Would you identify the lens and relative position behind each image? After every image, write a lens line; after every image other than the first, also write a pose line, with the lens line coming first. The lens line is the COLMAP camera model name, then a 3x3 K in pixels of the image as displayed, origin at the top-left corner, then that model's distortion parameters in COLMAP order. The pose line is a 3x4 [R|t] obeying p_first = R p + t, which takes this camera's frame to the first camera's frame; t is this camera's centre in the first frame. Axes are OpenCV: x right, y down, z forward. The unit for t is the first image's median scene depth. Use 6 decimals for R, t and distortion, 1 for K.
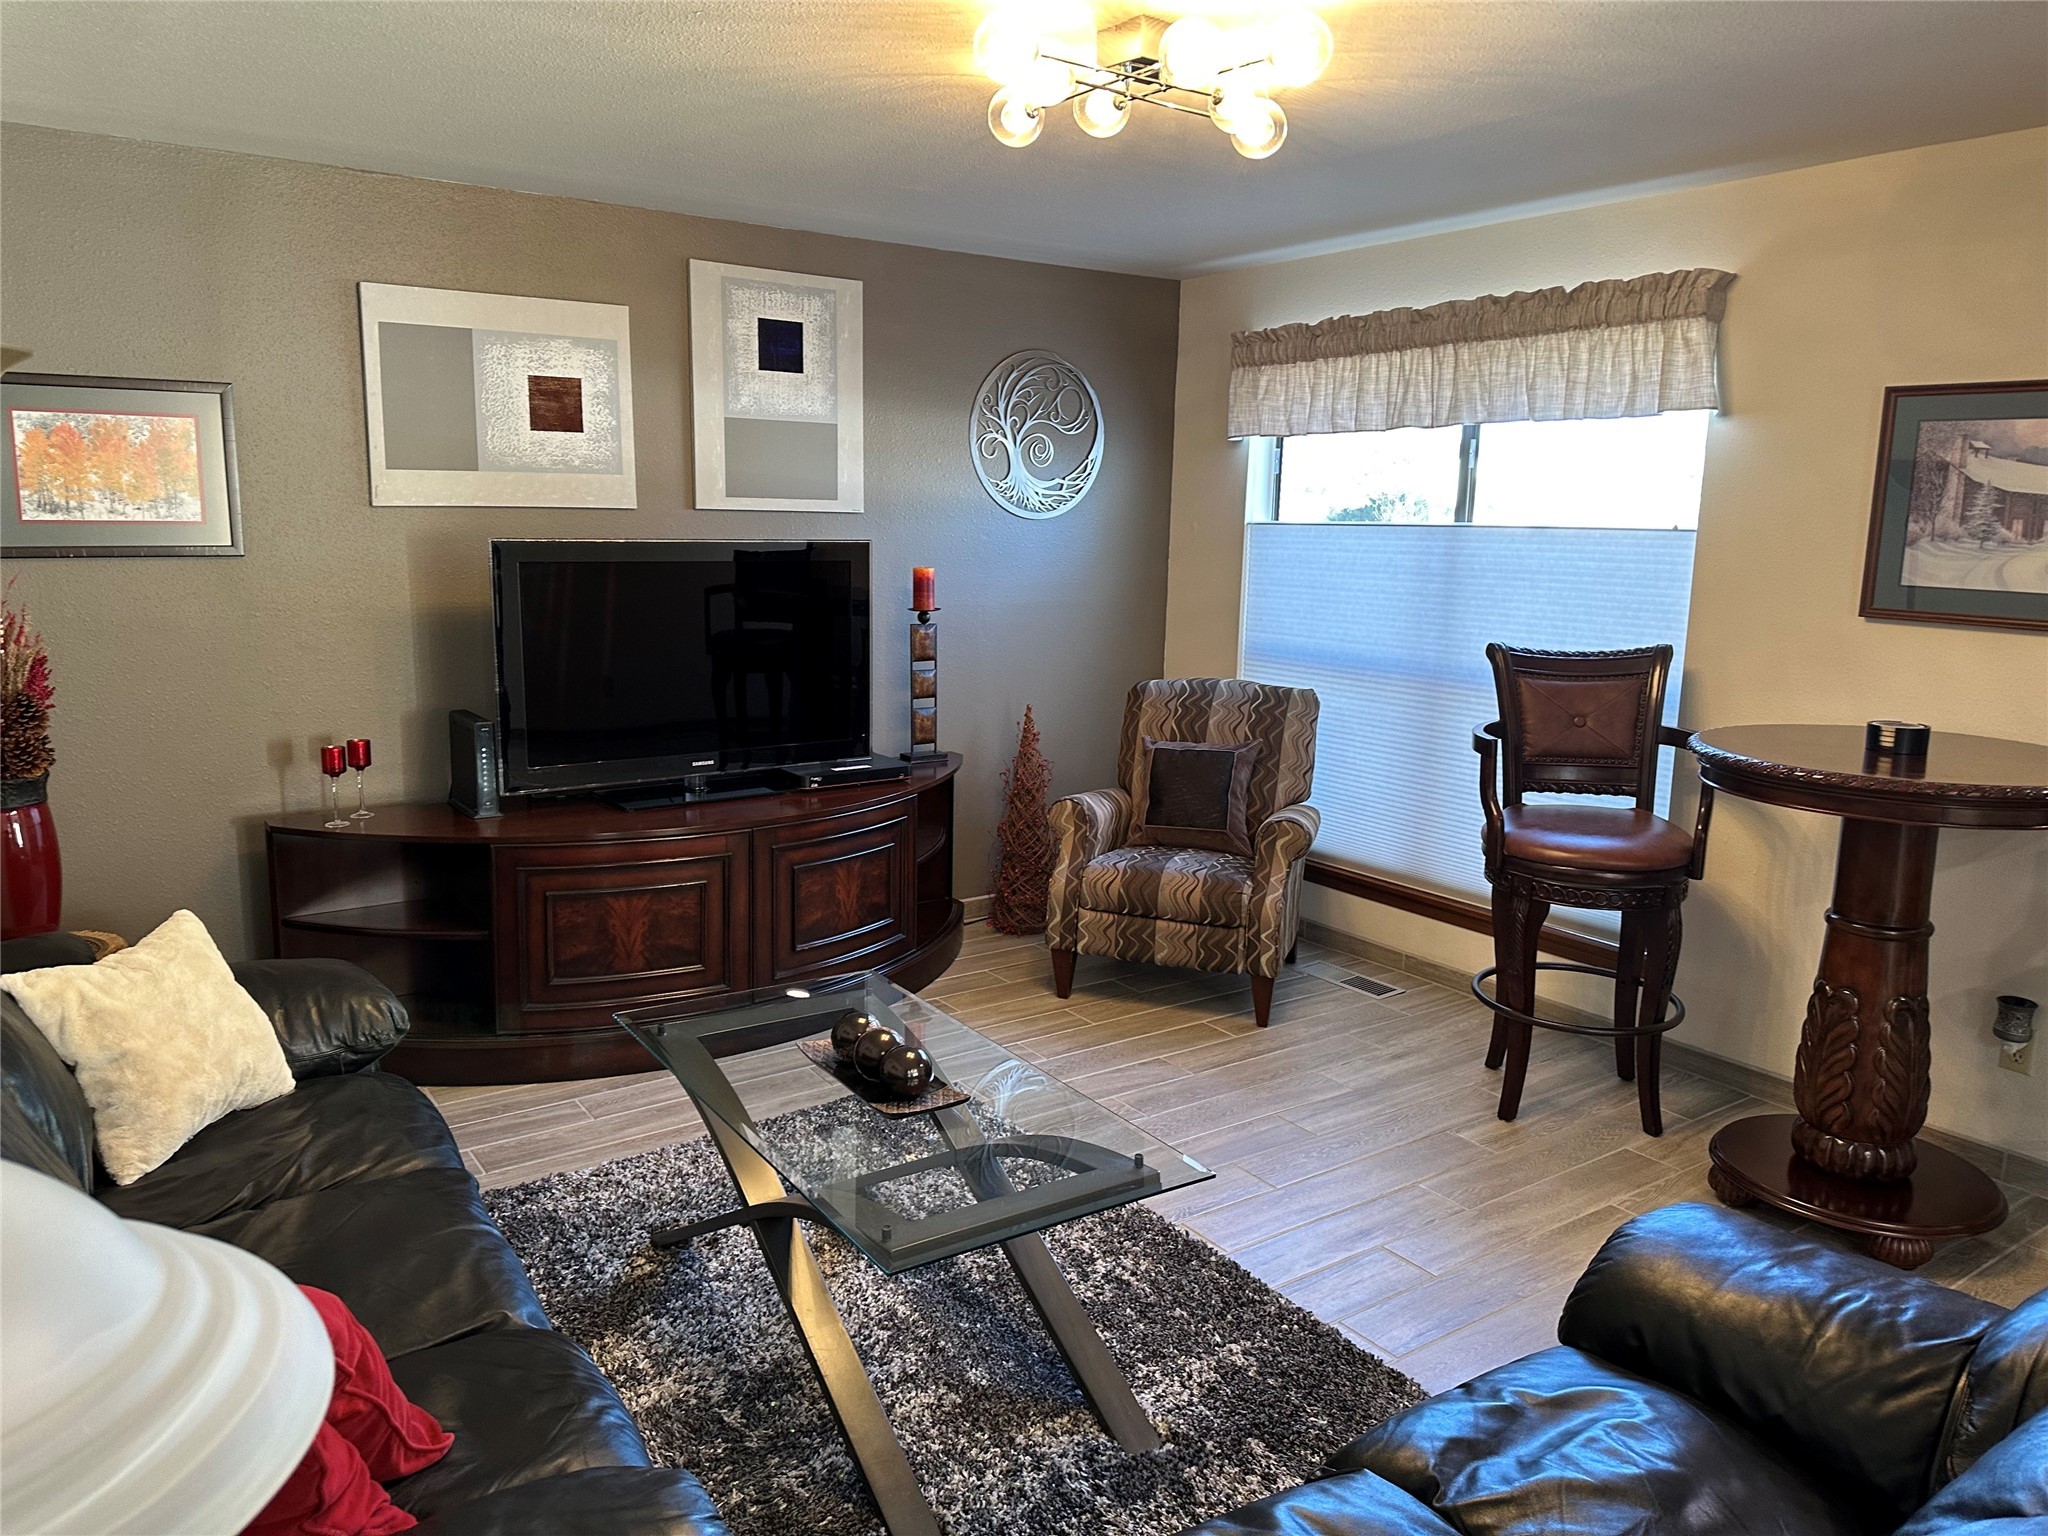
lens RADIAL K [[1442.6, 0, 1022.2], [0, 1442.6, 753.1], [0, 0, 1]] dist [0.063499, -0.078043]
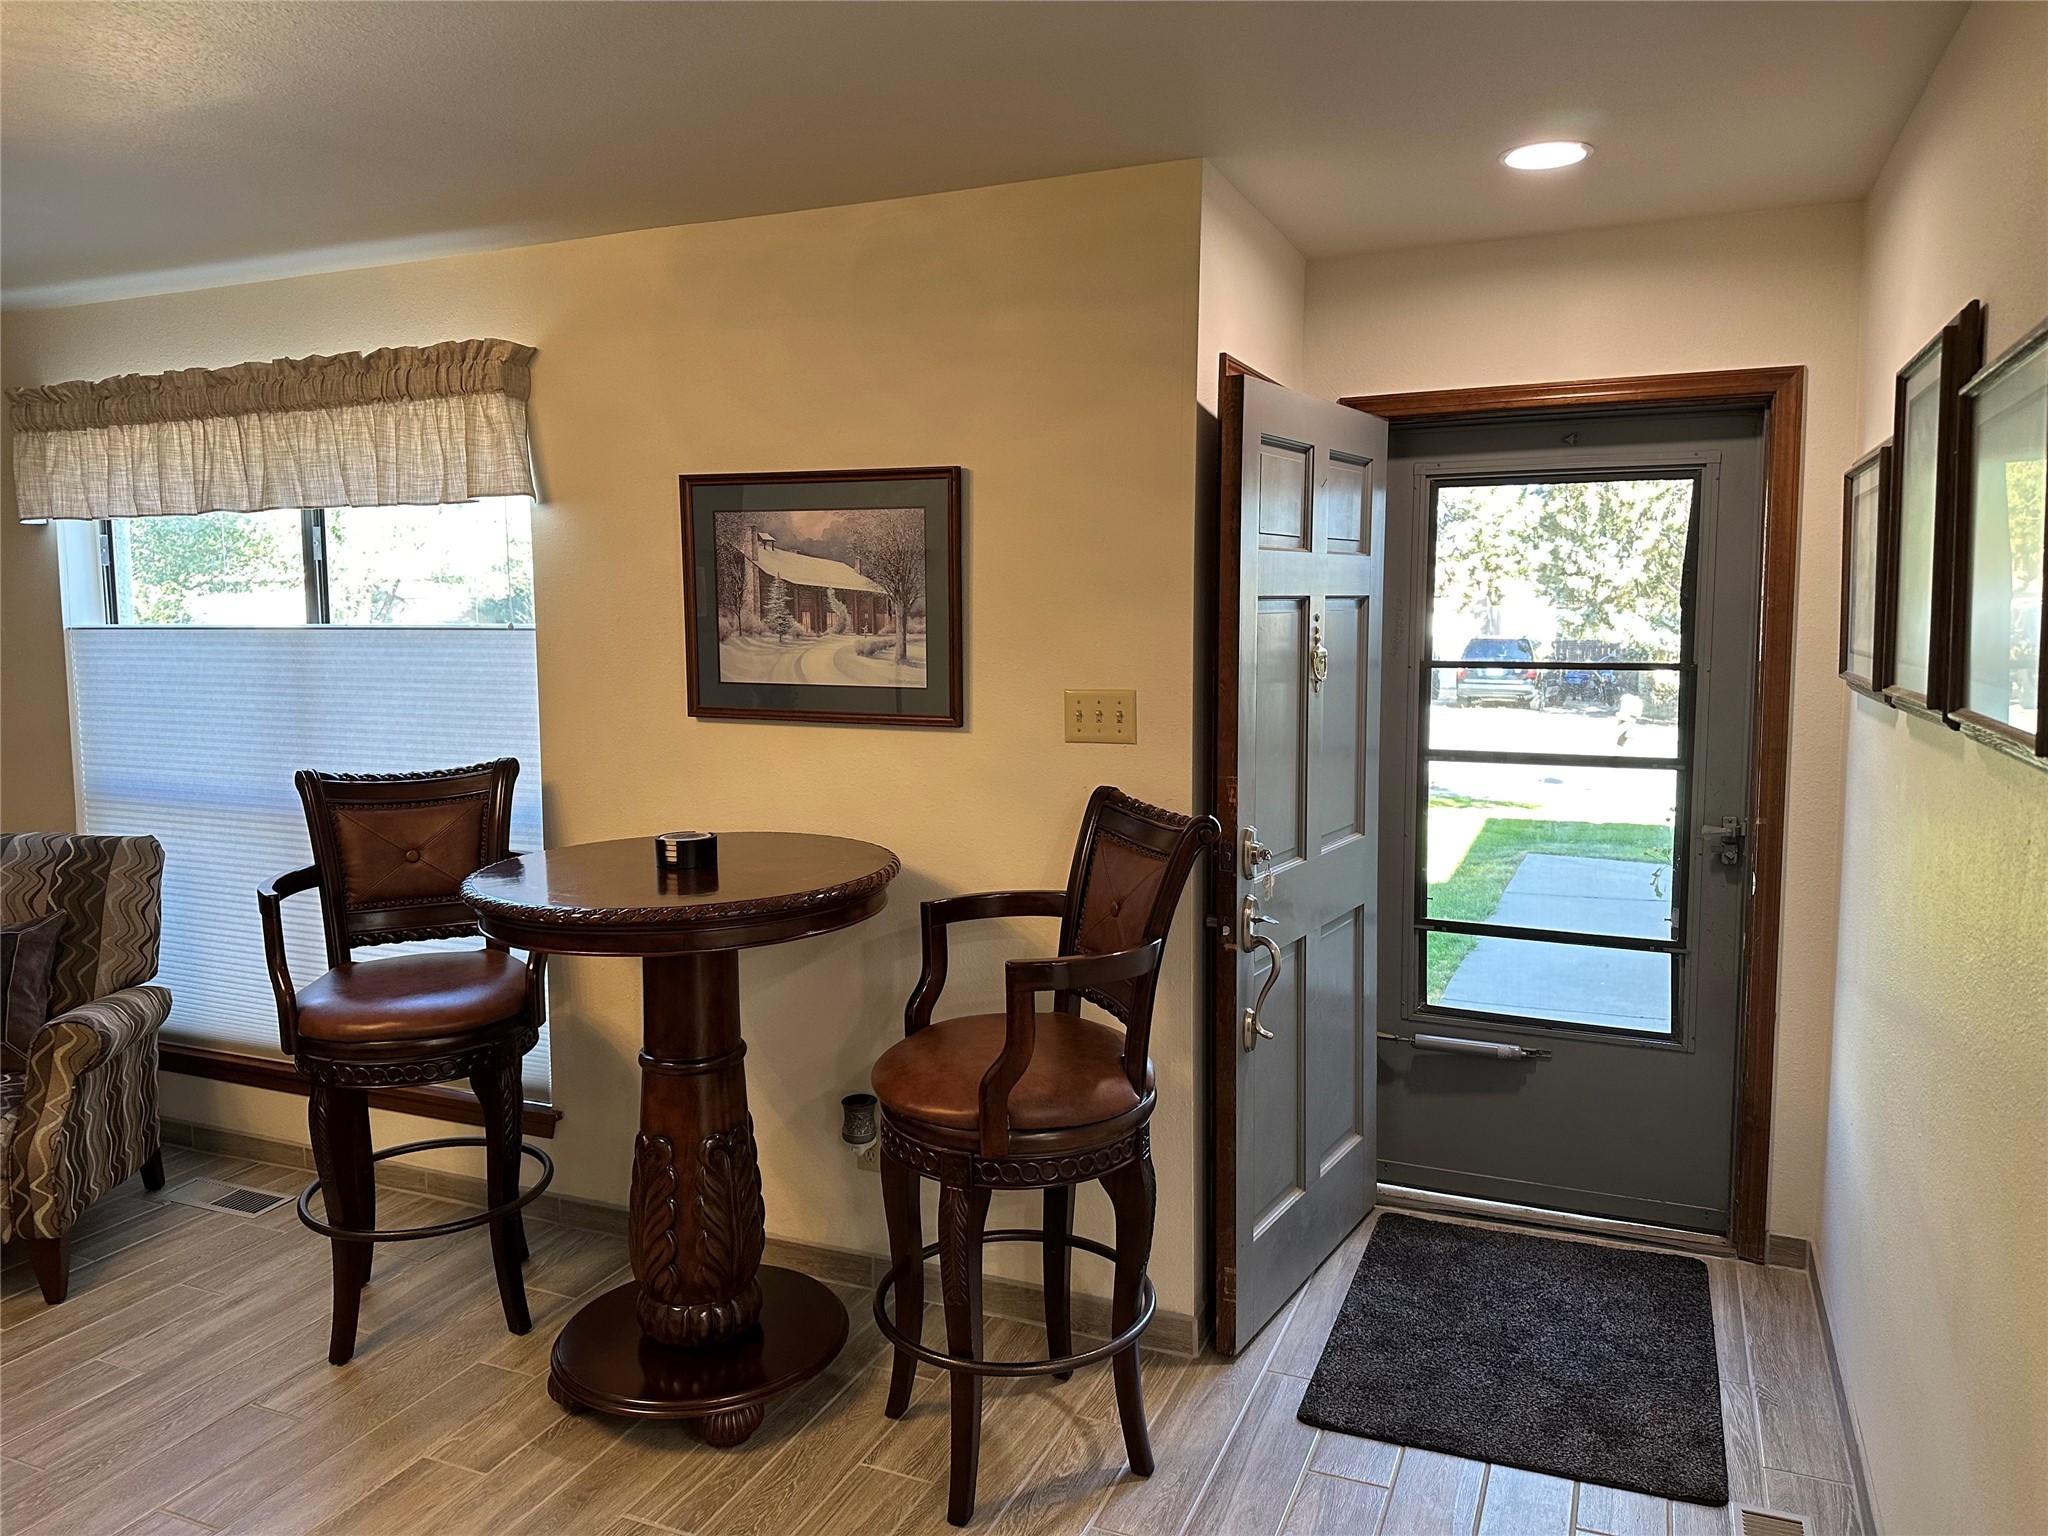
lens RADIAL K [[1442.6, 0, 1037.5], [0, 1442.6, 754.9], [0, 0, 1]] dist [0.063499, -0.078043]
pose [[0.849037, -0.077671, 0.522592, 0.248724], [0.108521, 0.993682, -0.028623, -0.016182], [-0.517067, 0.081015, 0.852102, 0.081372]]
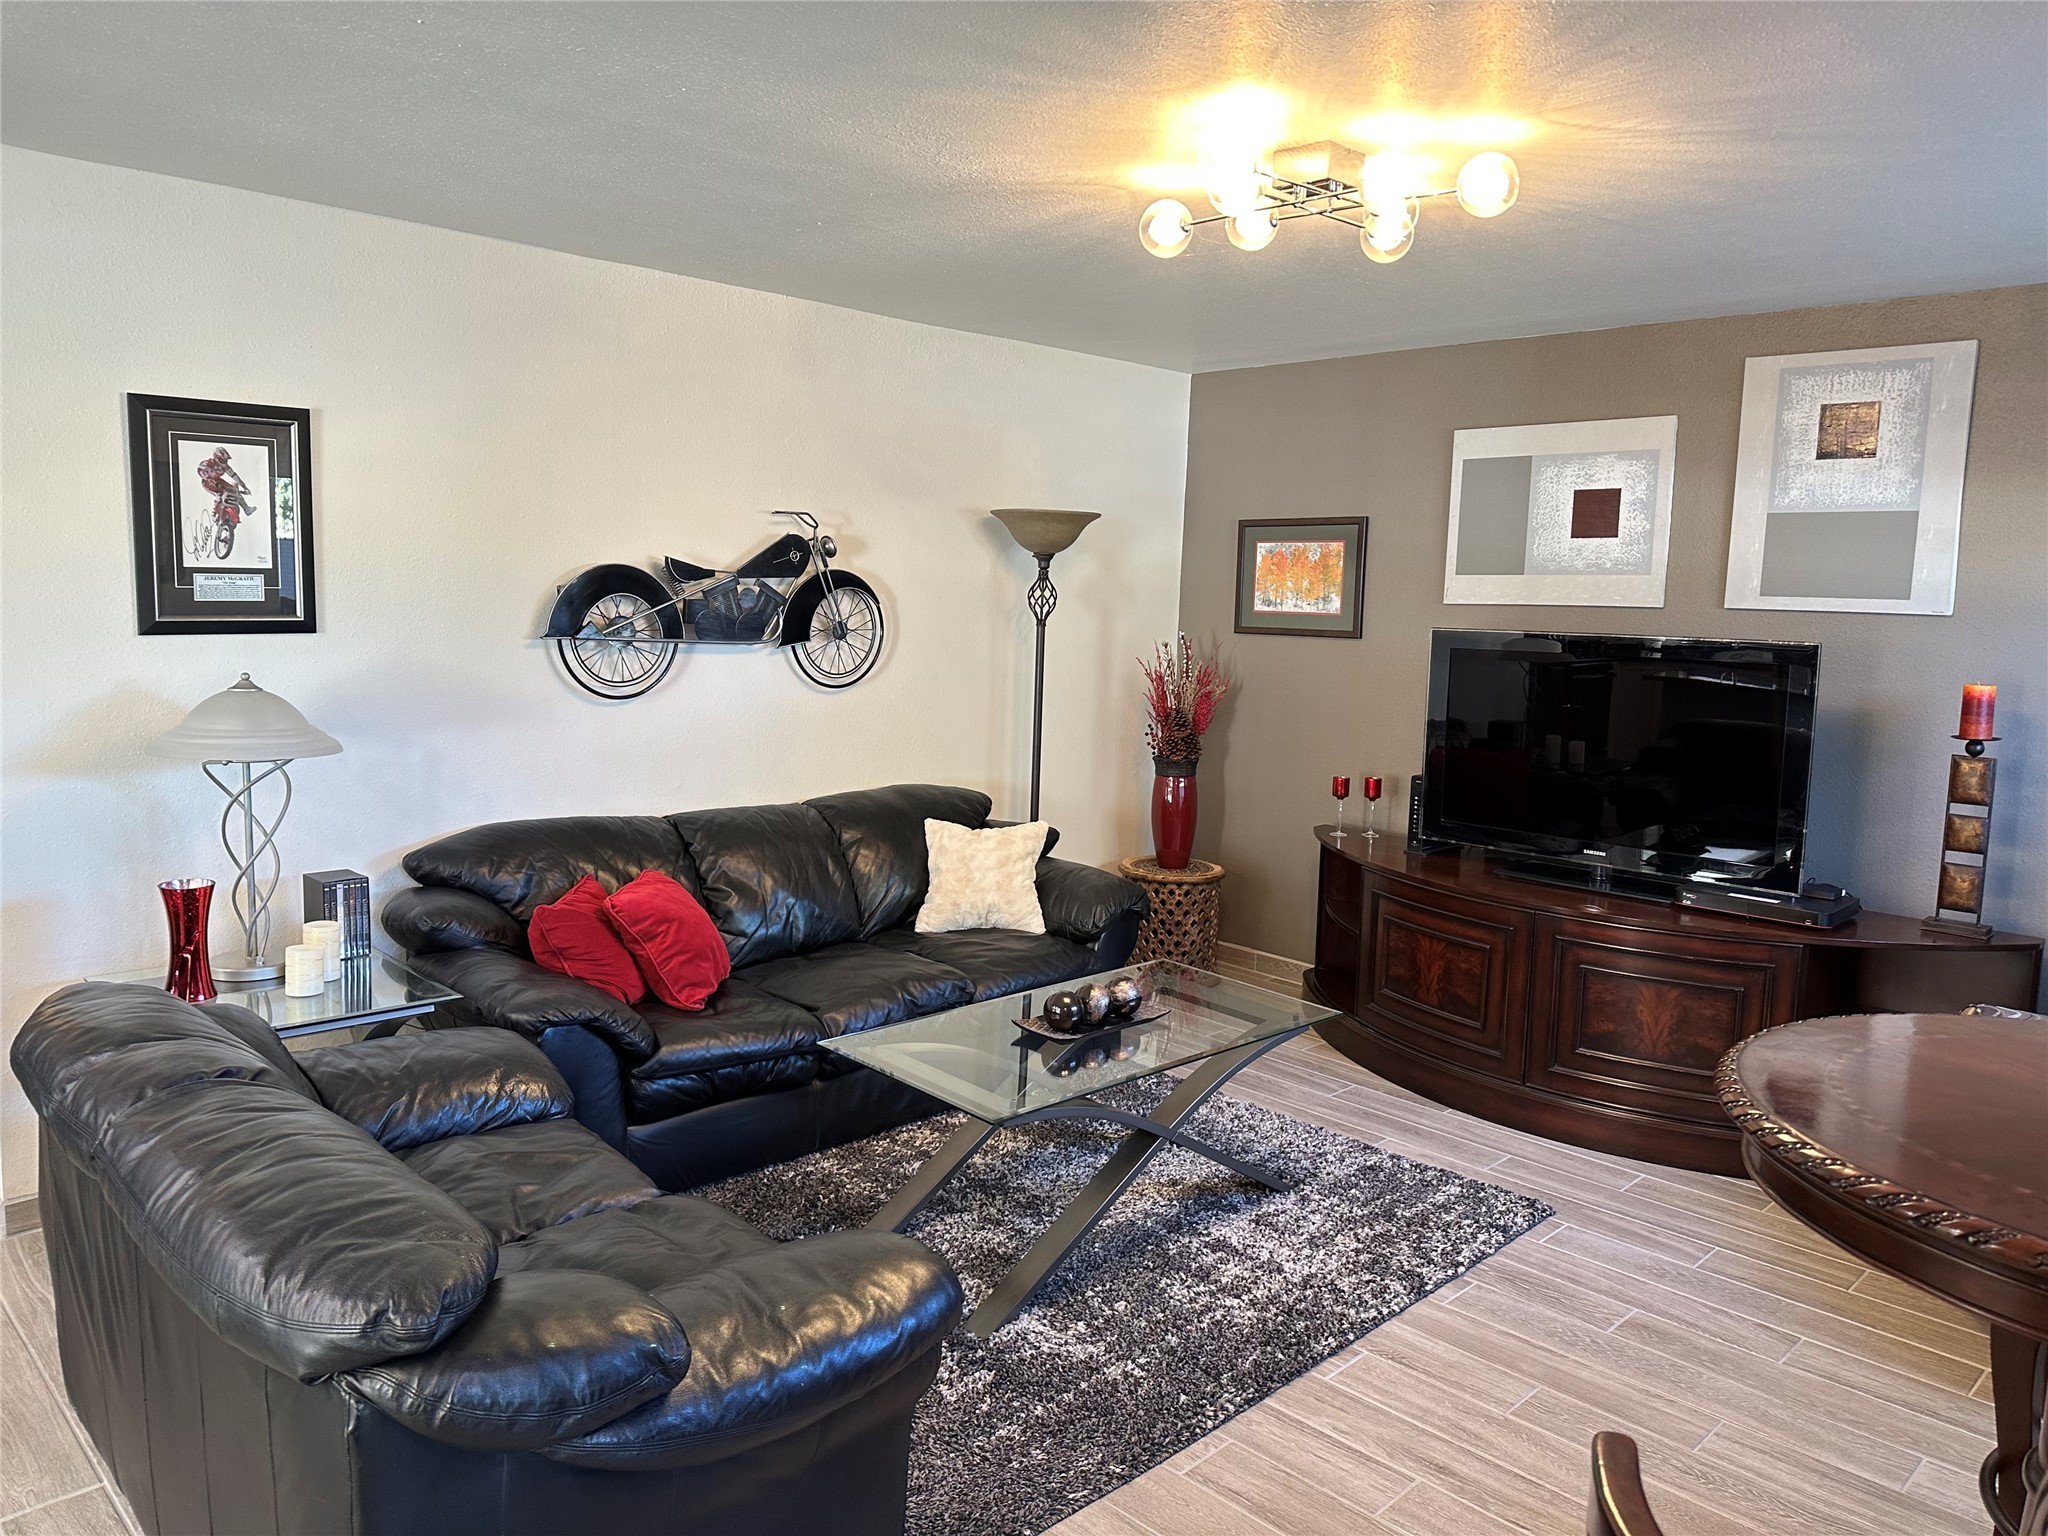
lens RADIAL K [[1442.6, 0, 1004.5], [0, 1442.6, 749.0], [0, 0, 1]] dist [0.063499, -0.078043]
pose [[0.162871, 0.099513, -0.981616, 0.760130], [-0.188002, 0.979802, 0.068135, -0.060308], [0.968570, 0.173448, 0.178290, 0.431041]]
